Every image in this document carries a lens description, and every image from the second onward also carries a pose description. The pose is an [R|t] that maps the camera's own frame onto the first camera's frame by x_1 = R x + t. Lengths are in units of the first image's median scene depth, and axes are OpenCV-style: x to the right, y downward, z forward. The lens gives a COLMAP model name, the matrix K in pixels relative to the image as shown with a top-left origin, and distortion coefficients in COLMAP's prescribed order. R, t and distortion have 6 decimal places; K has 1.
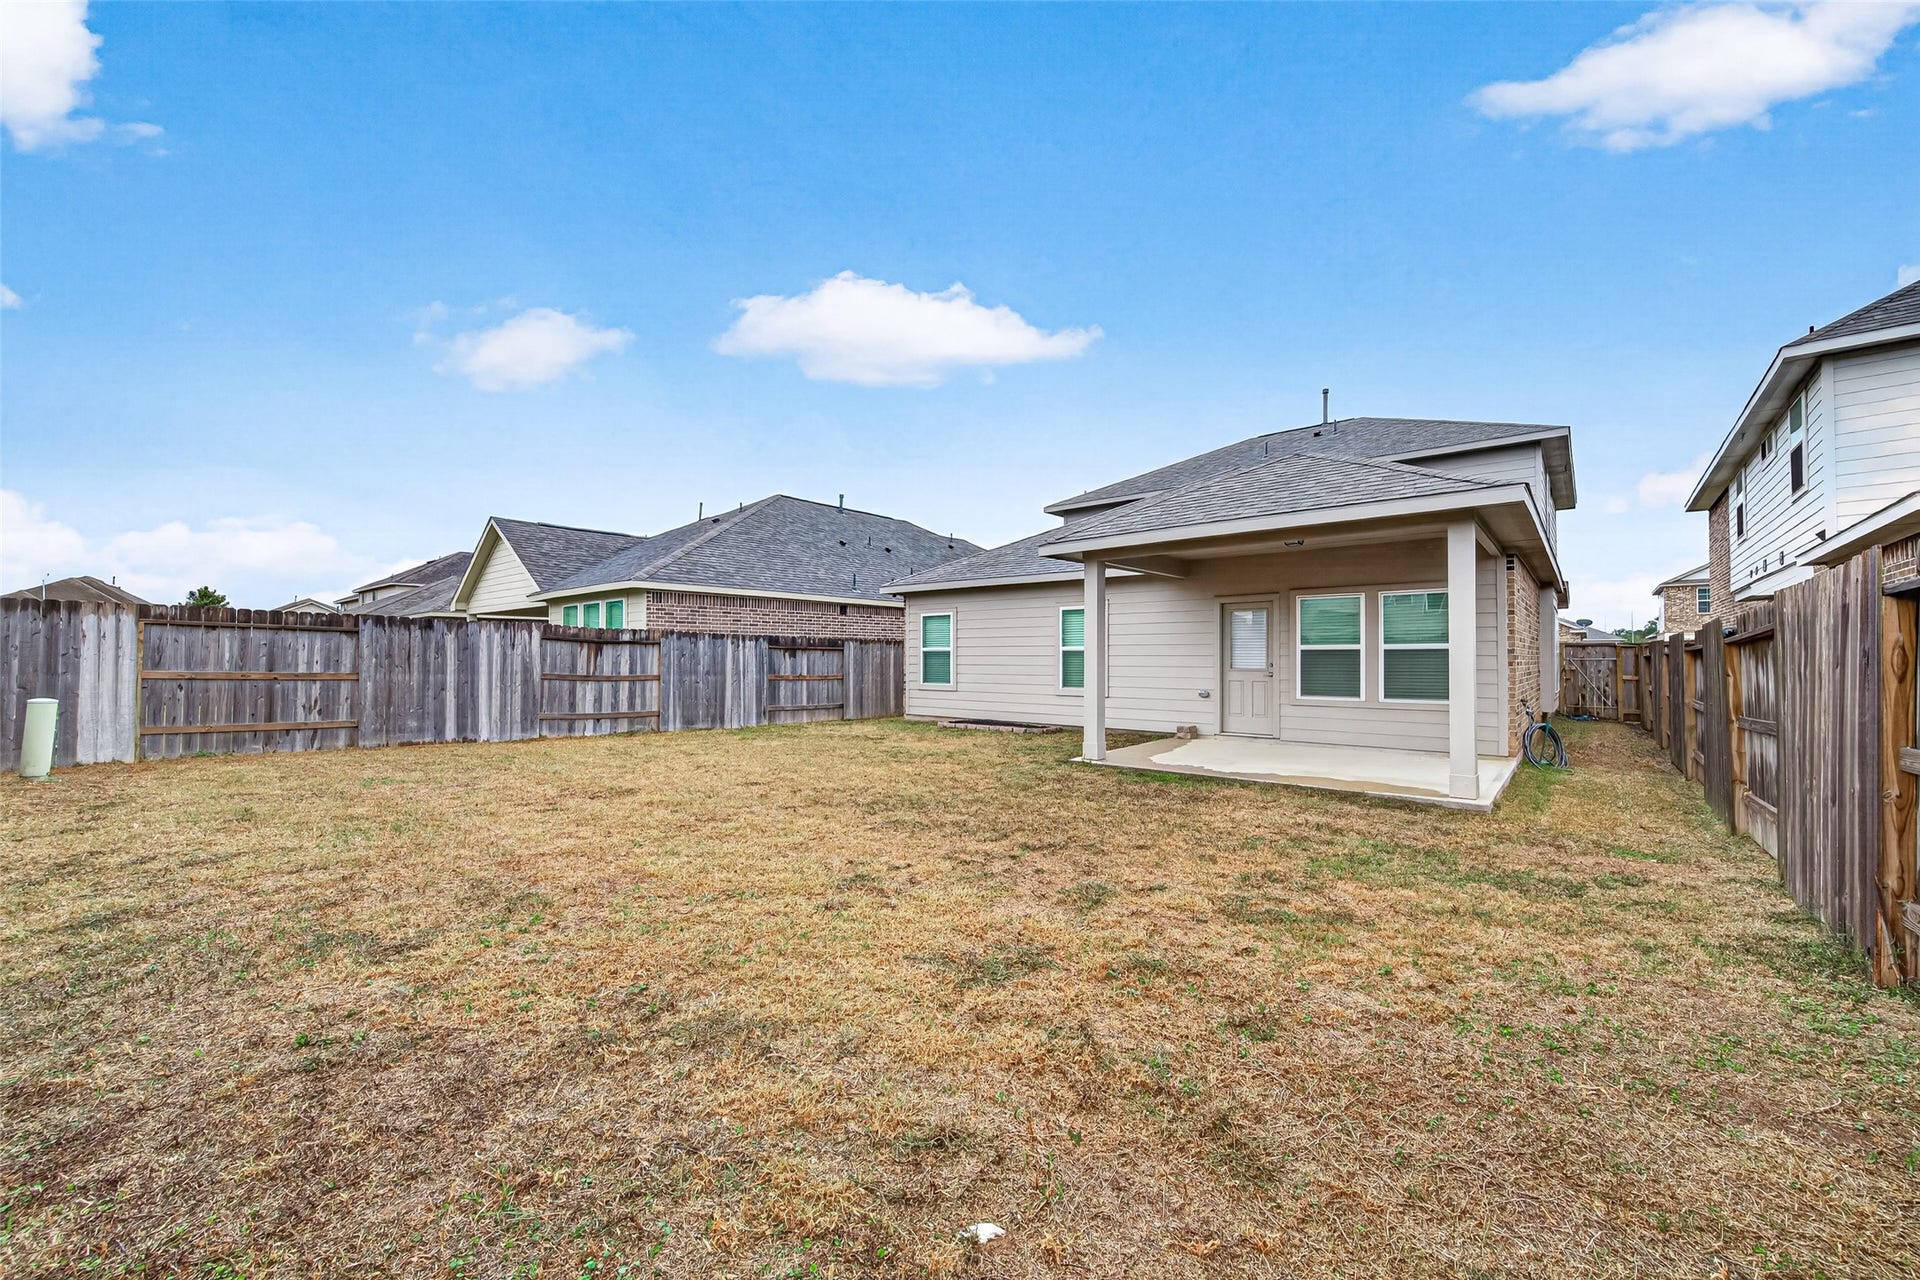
lens RADIAL K [[744.6, 0, 960.6], [0, 744.6, 653.3], [0, 0, 1]] dist [0.001594, 0.000088]
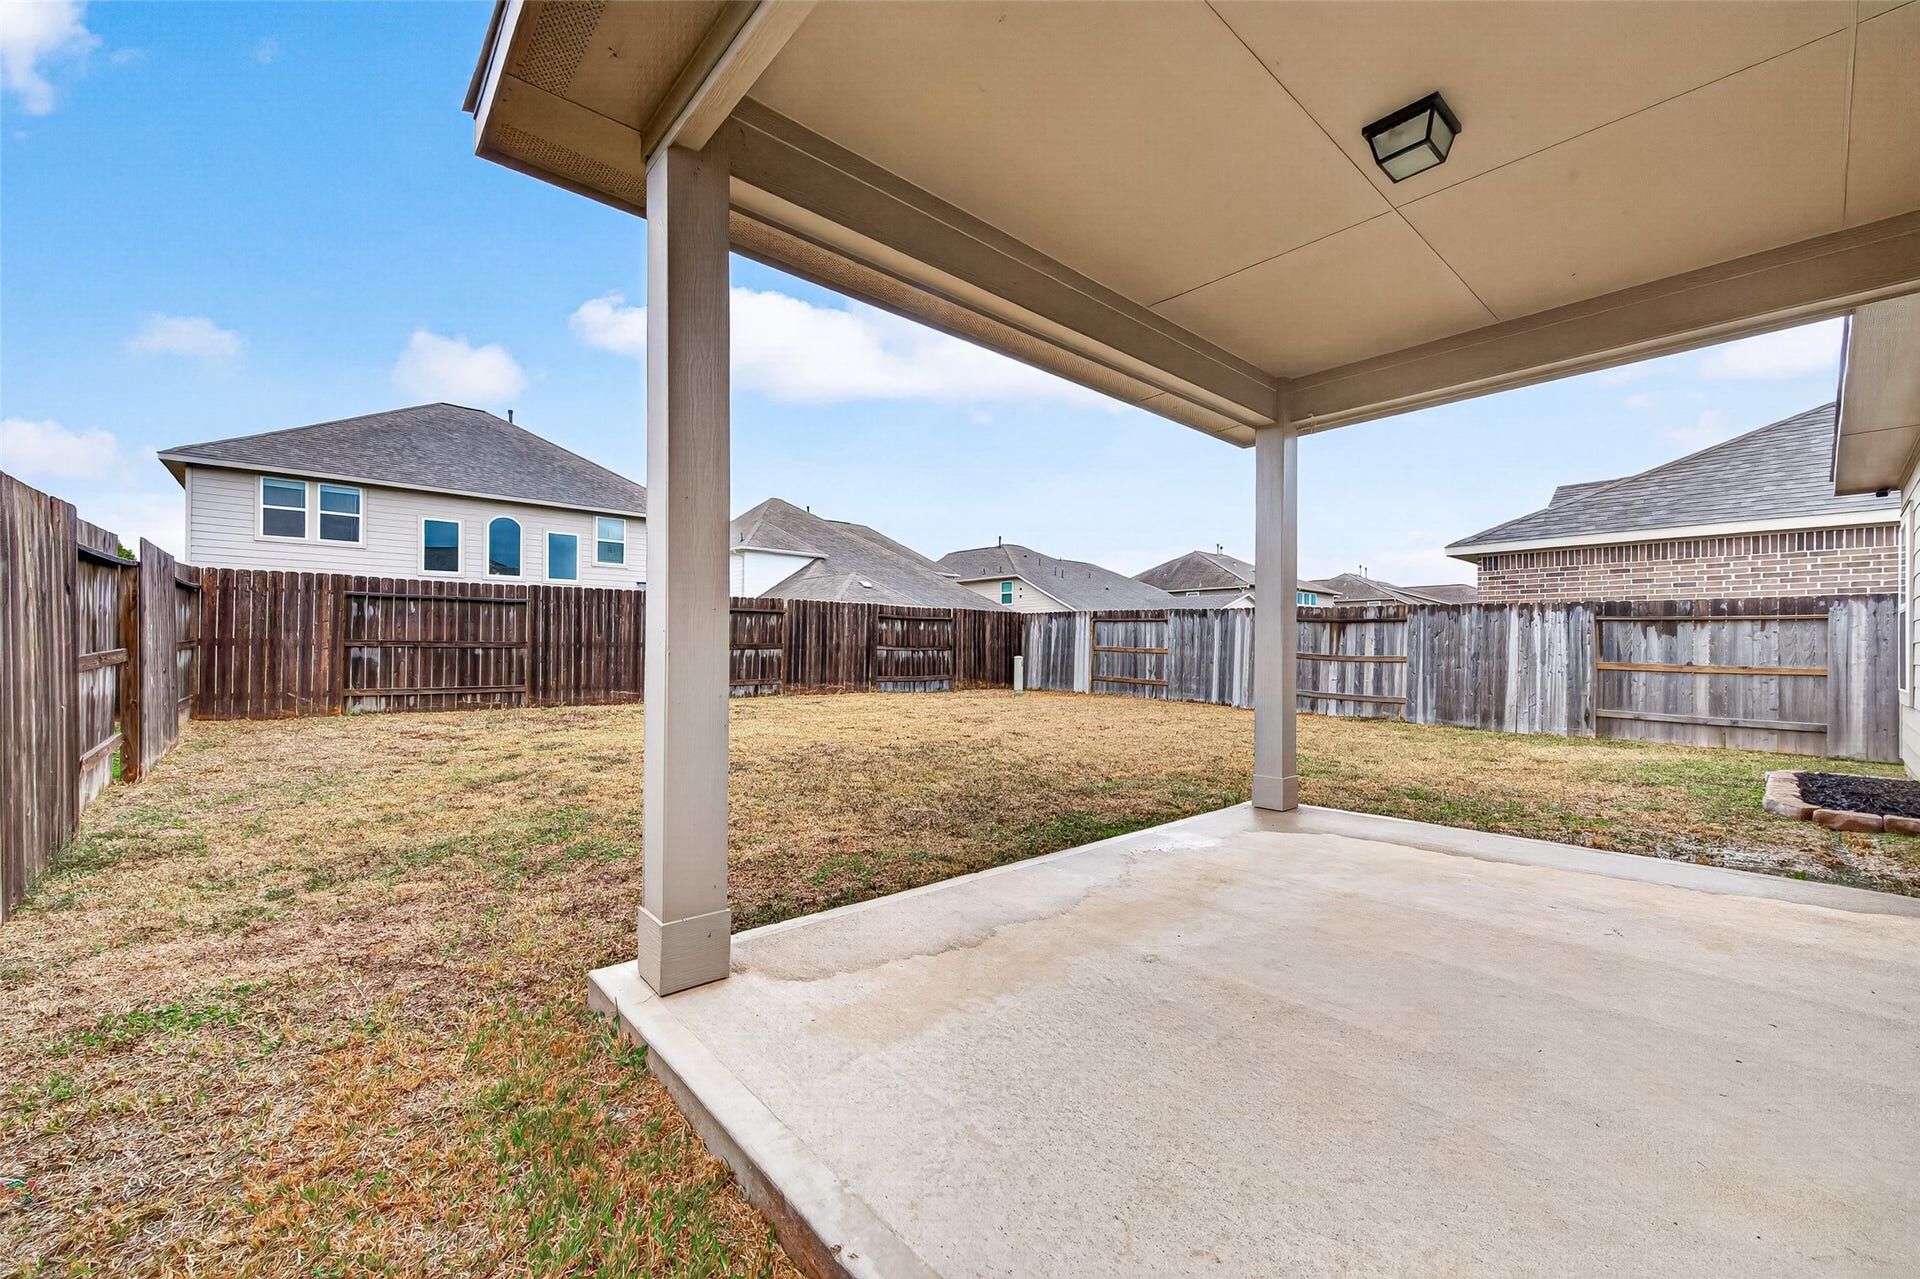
lens RADIAL K [[744.6, 0, 967.2], [0, 744.6, 648.5], [0, 0, 1]] dist [0.001594, 0.000088]
pose [[-0.147898, -0.000541, -0.989002, 0.544495], [0.000531, 1.000000, -0.000626, 0.020155], [0.989002, -0.000617, -0.147898, 0.639822]]
